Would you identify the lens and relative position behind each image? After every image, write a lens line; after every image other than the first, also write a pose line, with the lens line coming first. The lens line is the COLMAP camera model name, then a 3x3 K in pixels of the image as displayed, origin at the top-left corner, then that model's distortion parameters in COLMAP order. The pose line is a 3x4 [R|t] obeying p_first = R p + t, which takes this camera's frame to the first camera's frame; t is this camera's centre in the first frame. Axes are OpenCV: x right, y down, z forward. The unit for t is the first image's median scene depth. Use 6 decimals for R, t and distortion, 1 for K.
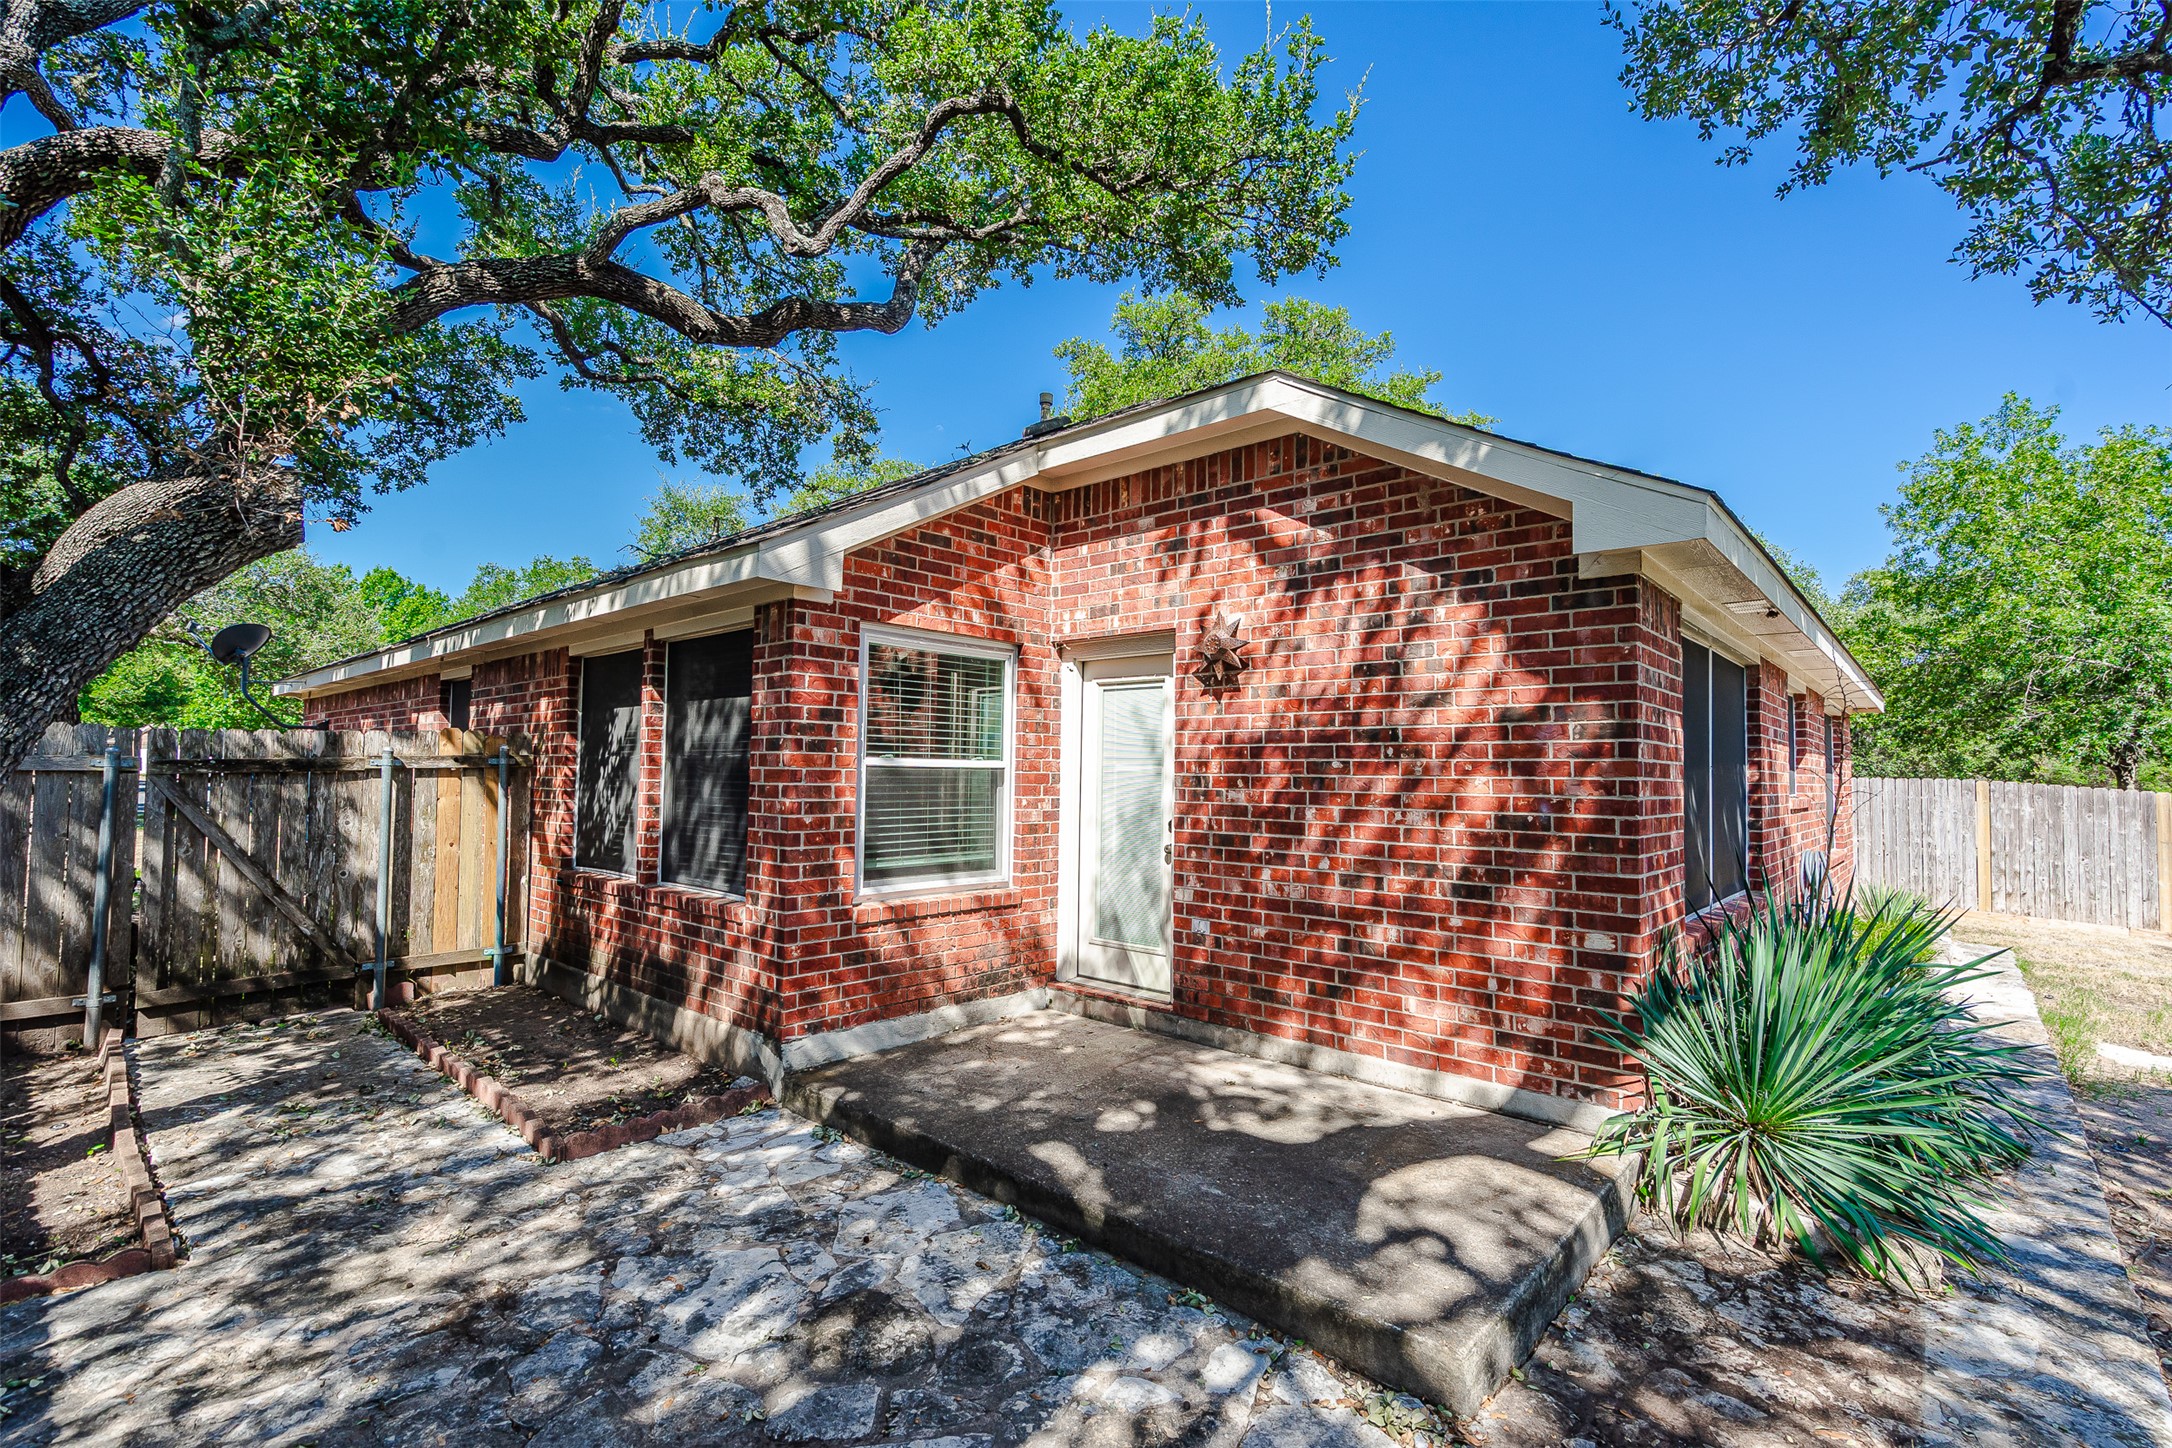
lens RADIAL K [[973.9, 0, 1086.3], [0, 973.9, 726.4], [0, 0, 1]] dist [-0.003895, 0.000562]
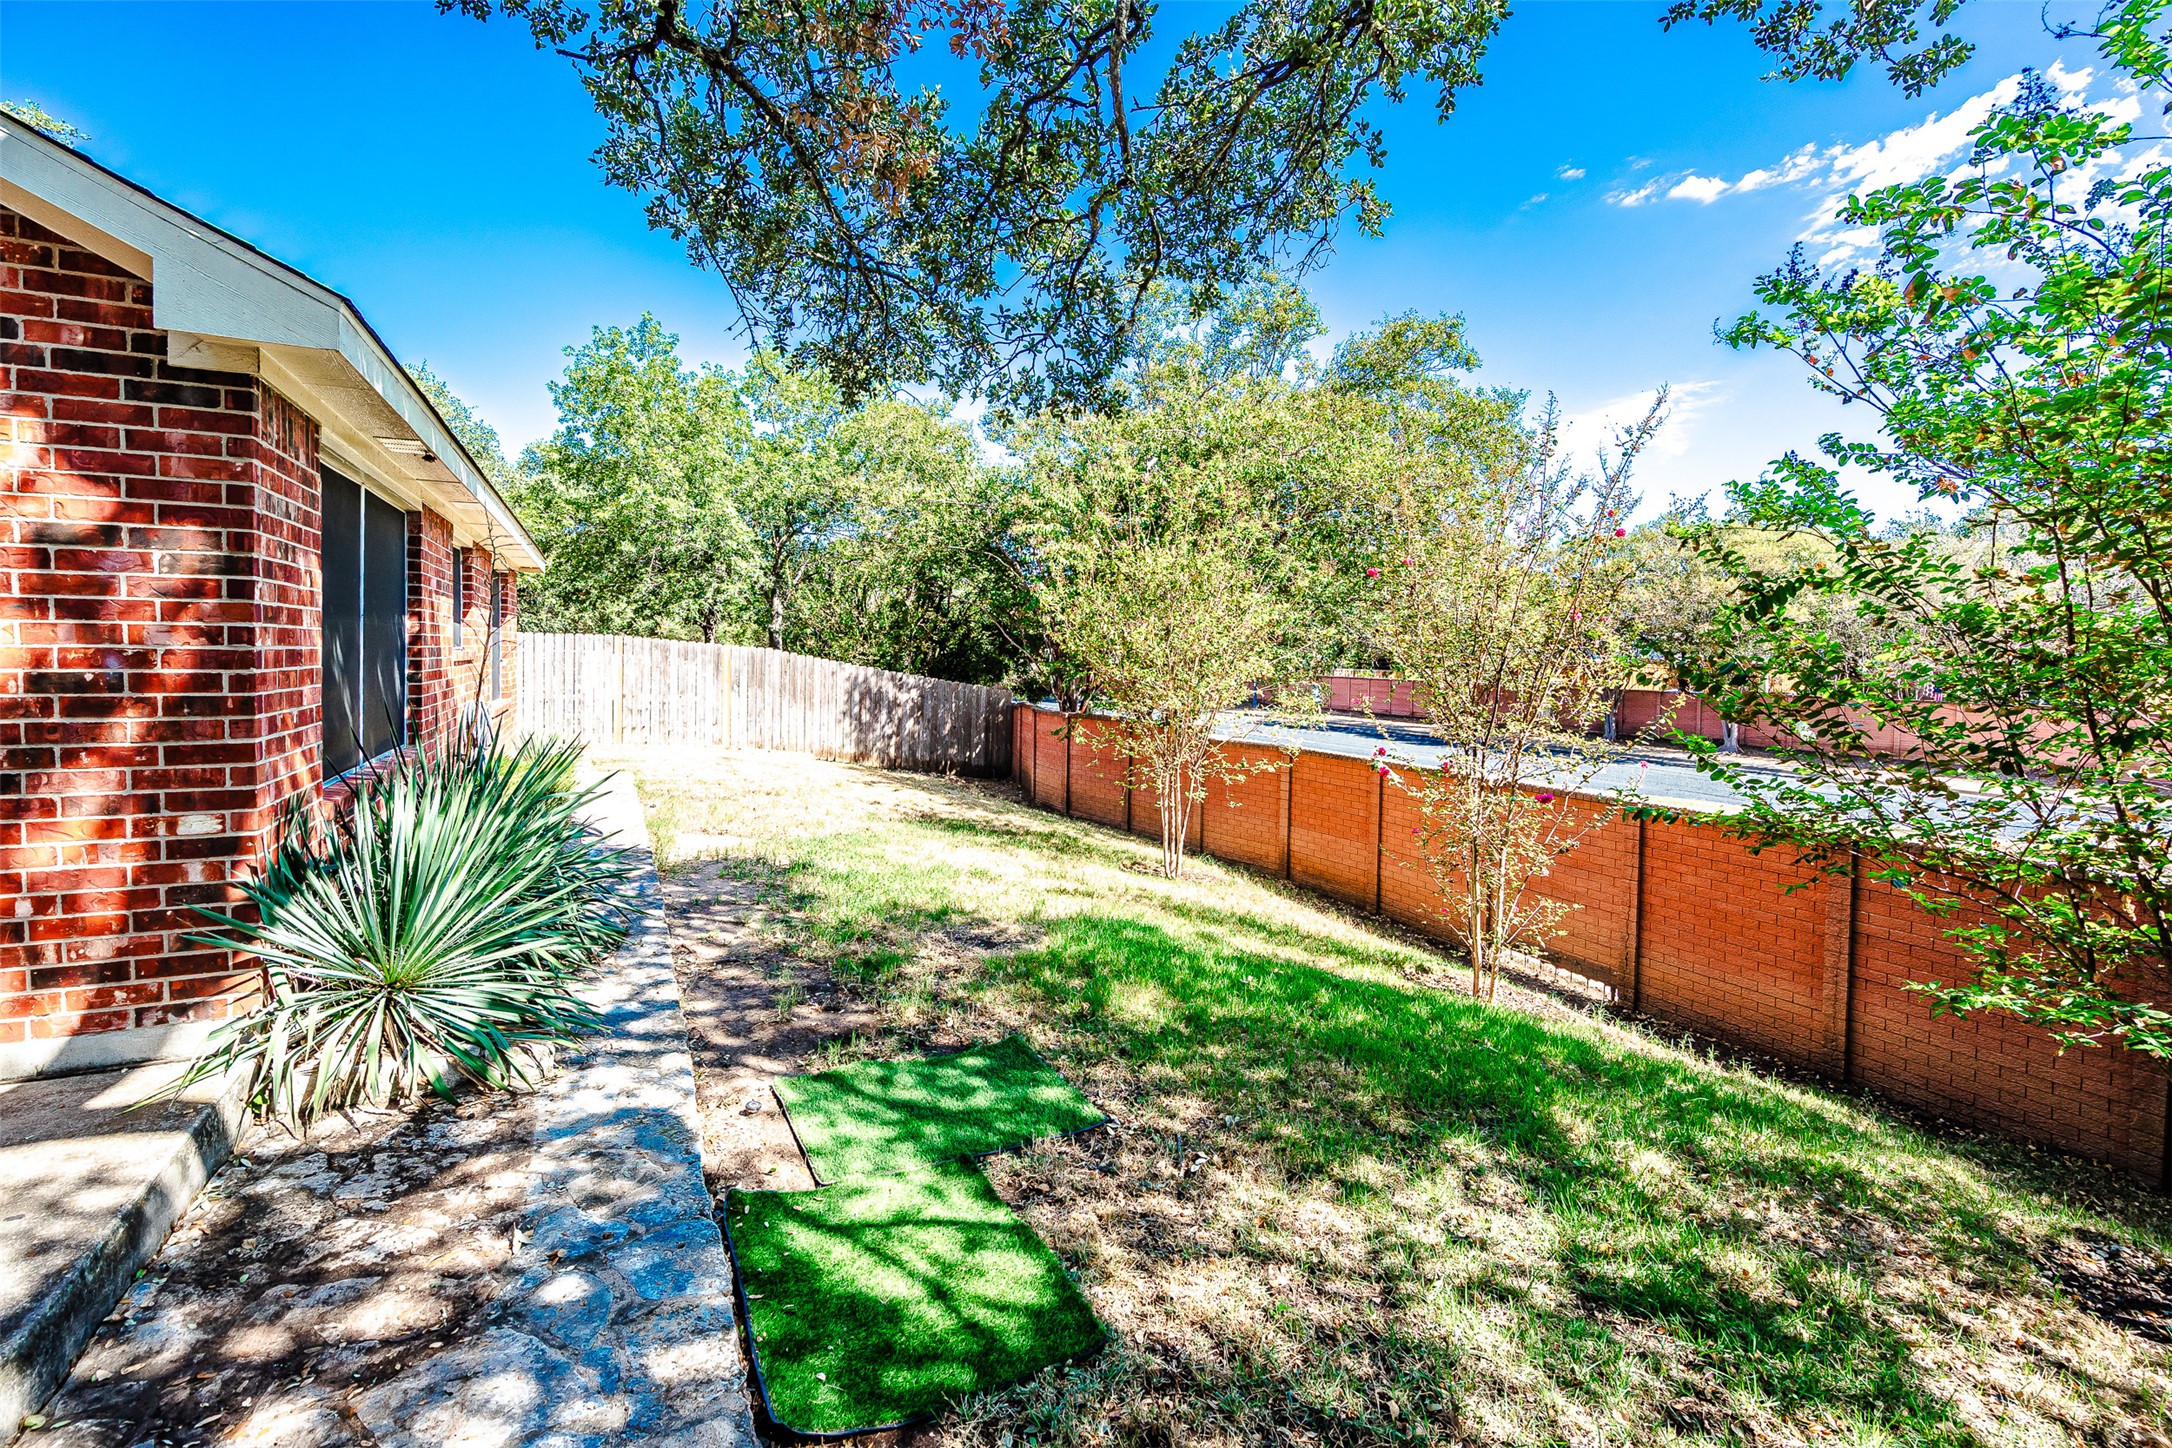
lens RADIAL K [[973.9, 0, 1096.7], [0, 973.9, 682.6], [0, 0, 1]] dist [-0.003895, 0.000562]
pose [[0.373466, -0.038057, 0.926863, 0.059078], [-0.055097, 0.996484, 0.063117, 0.010578], [-0.926006, -0.074639, 0.370056, 0.014600]]
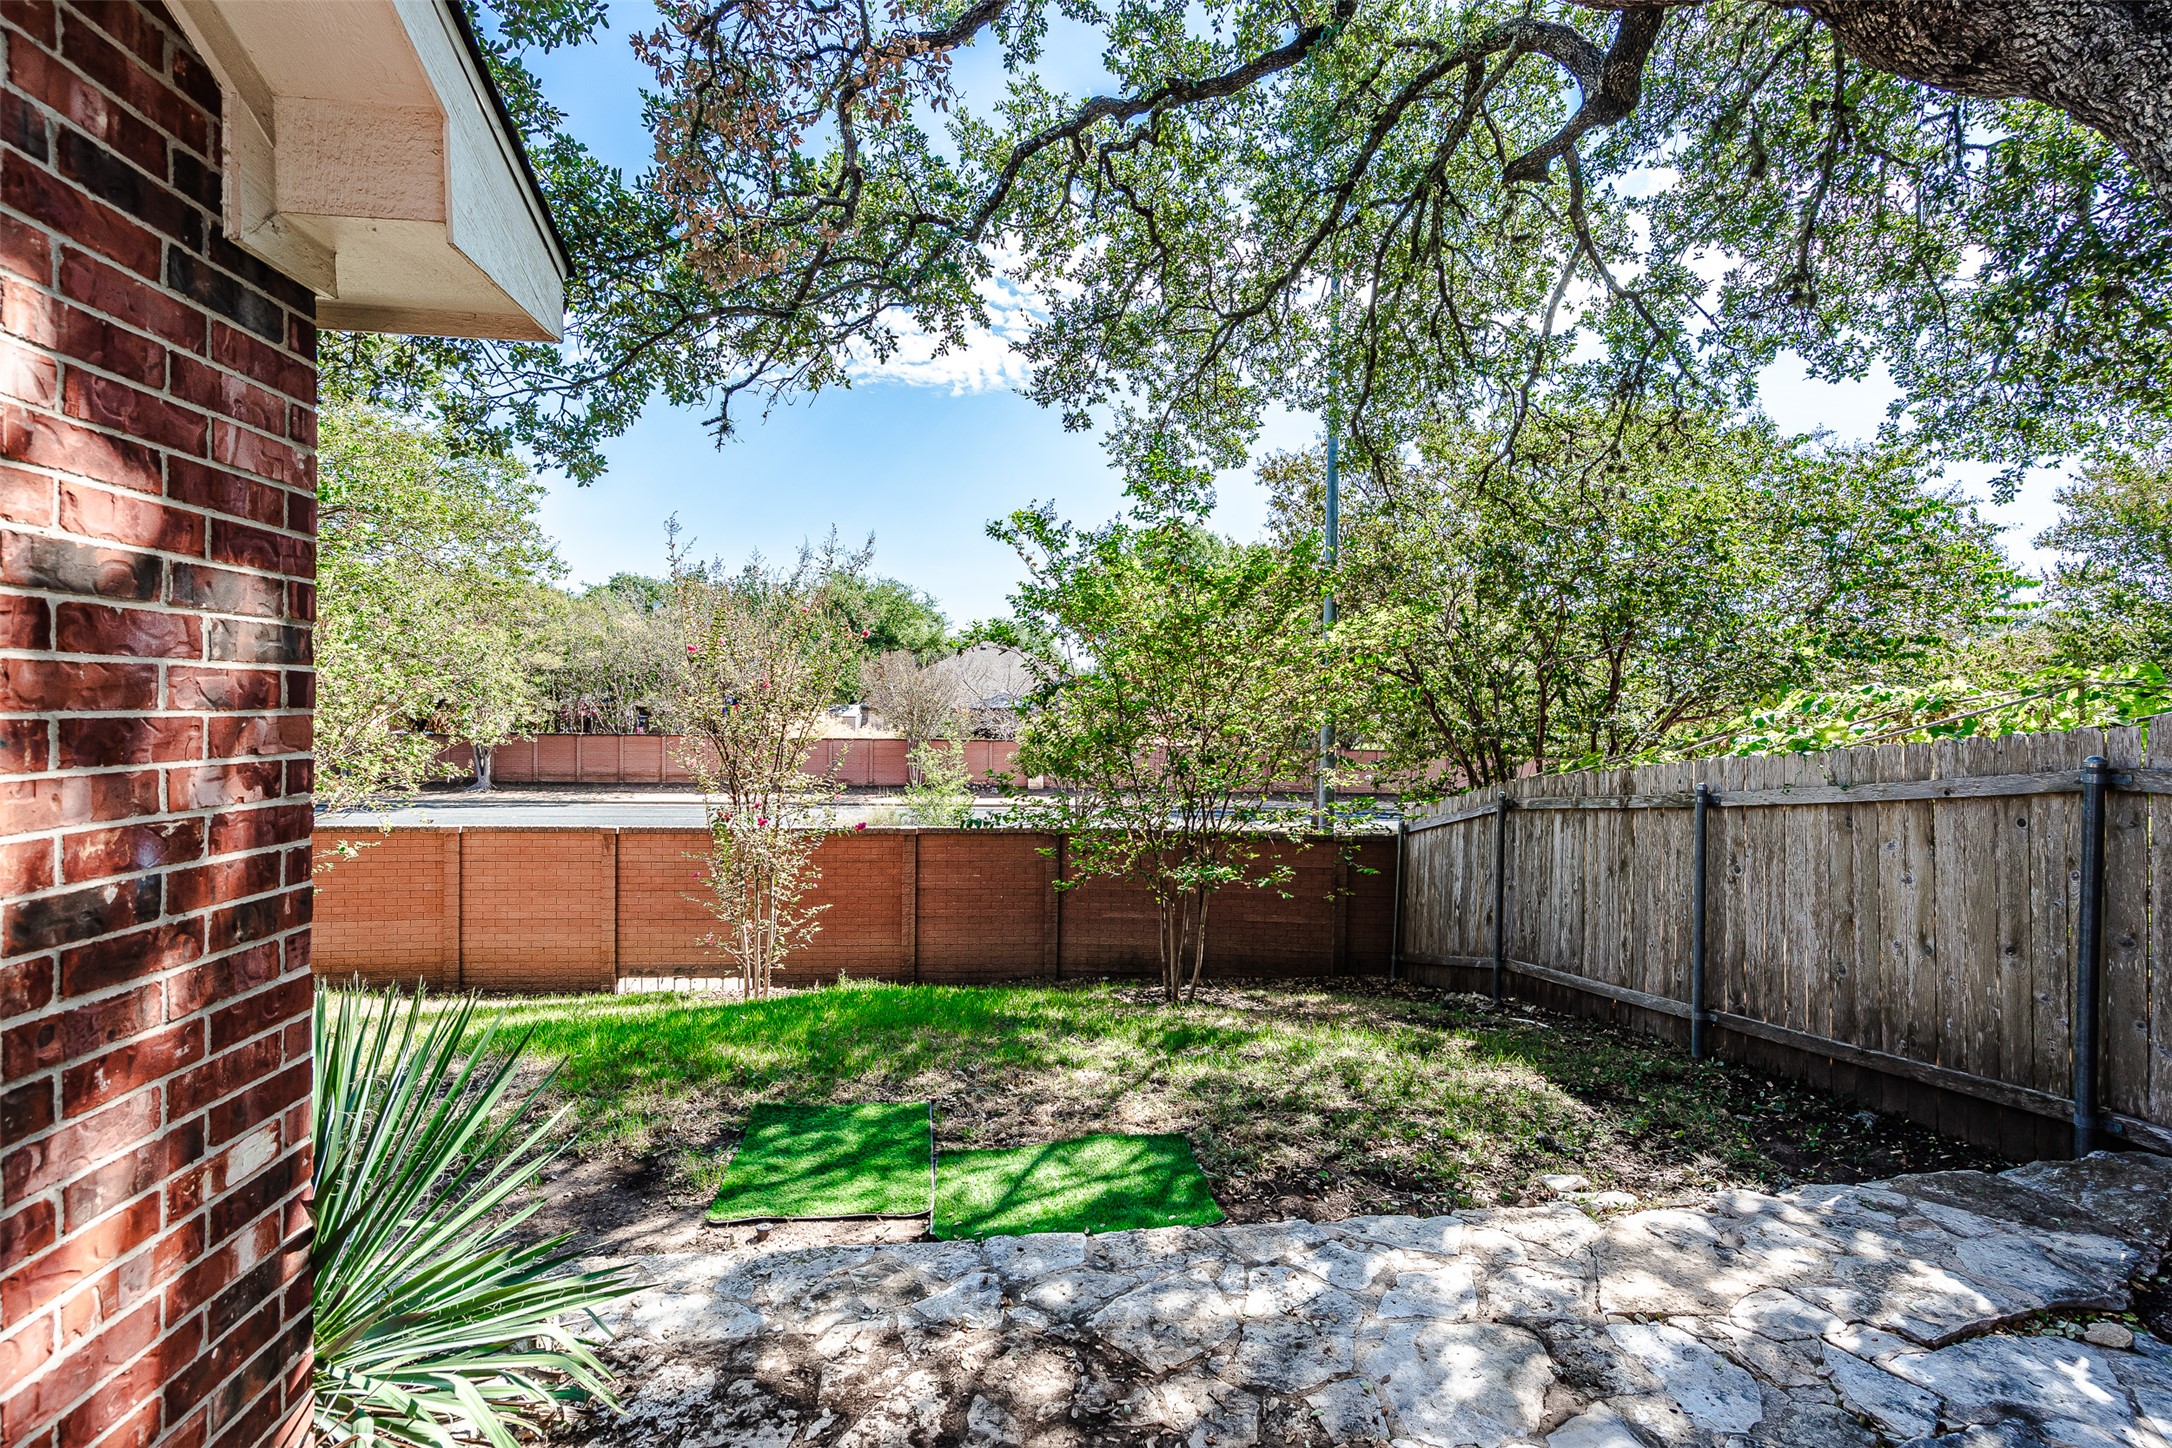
lens RADIAL K [[973.9, 0, 1069.6], [0, 973.9, 728.3], [0, 0, 1]] dist [-0.003895, 0.000562]
pose [[-0.741242, -0.038814, 0.670114, 0.000838], [-0.057524, 0.998327, -0.005806, 0.023221], [-0.668768, -0.042851, -0.742235, 1.066839]]
